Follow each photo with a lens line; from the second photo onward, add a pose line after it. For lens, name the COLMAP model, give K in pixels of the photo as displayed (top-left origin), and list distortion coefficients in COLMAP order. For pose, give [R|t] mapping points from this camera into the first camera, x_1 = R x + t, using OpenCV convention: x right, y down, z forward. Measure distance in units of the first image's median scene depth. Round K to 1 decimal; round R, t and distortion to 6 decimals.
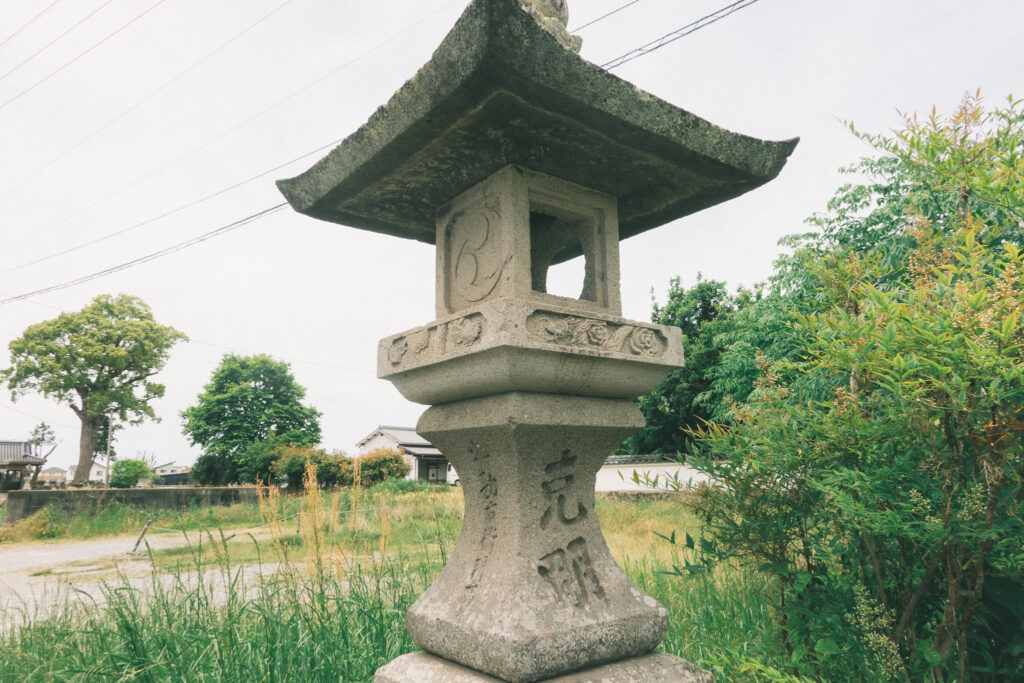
lens RADIAL K [[680.9, 0, 512.0], [0, 680.9, 341.5], [0, 0, 1]] dist [-0.003840, -0.001425]
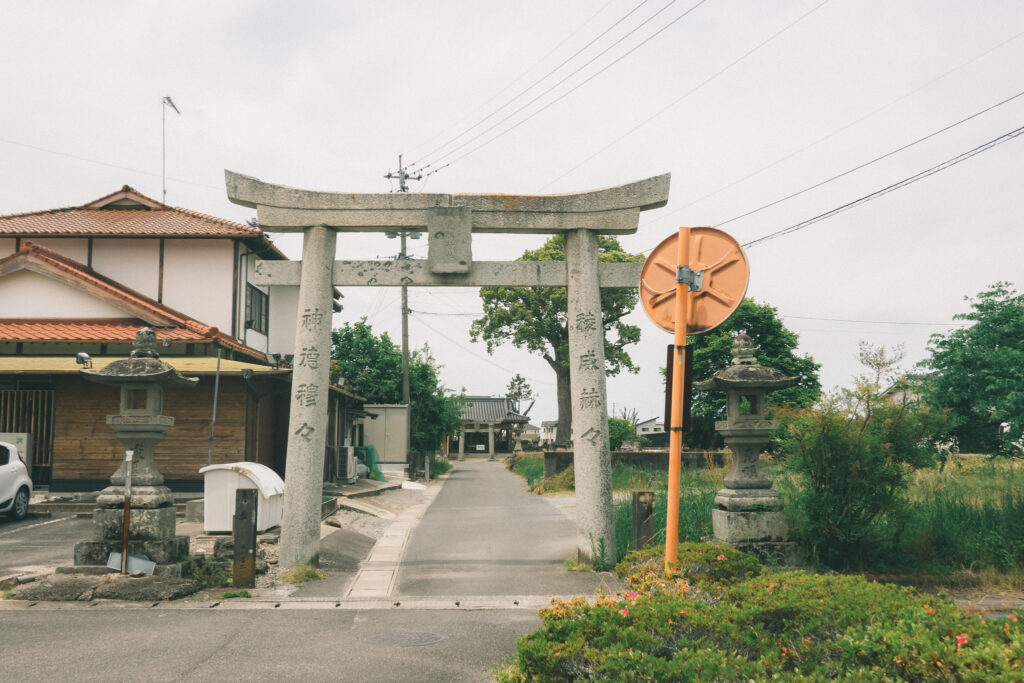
lens RADIAL K [[1027.5, 0, 512.0], [0, 1027.5, 341.5], [0, 0, 1]] dist [0.056250, -0.001296]
pose [[0.829053, -0.041214, -0.557649, 0.055002], [0.098429, 0.992464, 0.072983, -0.025361], [0.550439, -0.115396, 0.826862, -0.116162]]
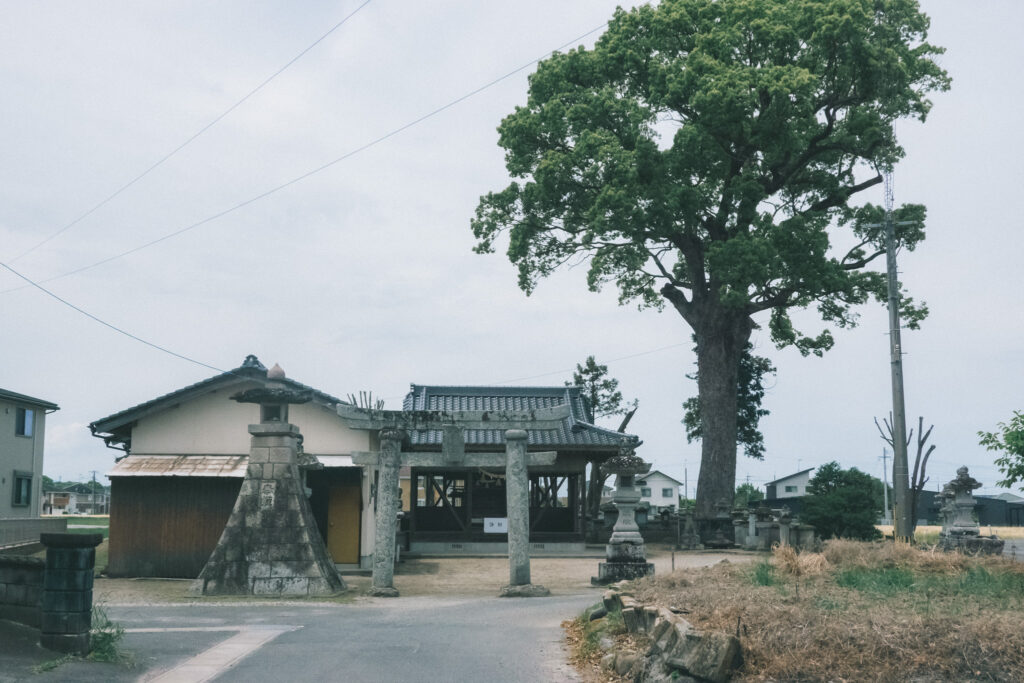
lens RADIAL K [[1243.3, 0, 512.0], [0, 1243.3, 341.5], [0, 0, 1]] dist [0.008141, 0.011585]
pose [[0.805364, -0.065306, -0.589172, -0.357299], [0.104176, 0.994037, 0.032220, 0.095896], [0.583554, -0.087326, 0.807365, 0.465495]]
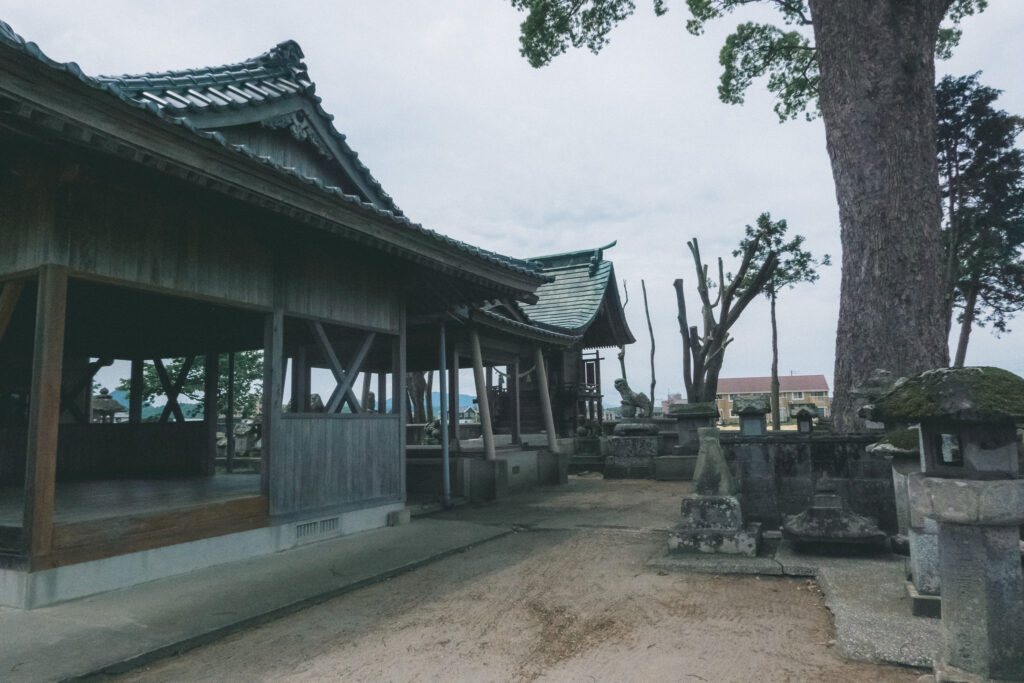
lens RADIAL K [[680.9, 0, 512.0], [0, 680.9, 341.5], [0, 0, 1]] dist [-0.003840, -0.001425]
pose [[0.419872, -0.109975, -0.900896, -0.558625], [0.200808, 0.979287, -0.025956, 0.186775], [0.885089, -0.170009, 0.433259, 0.900177]]
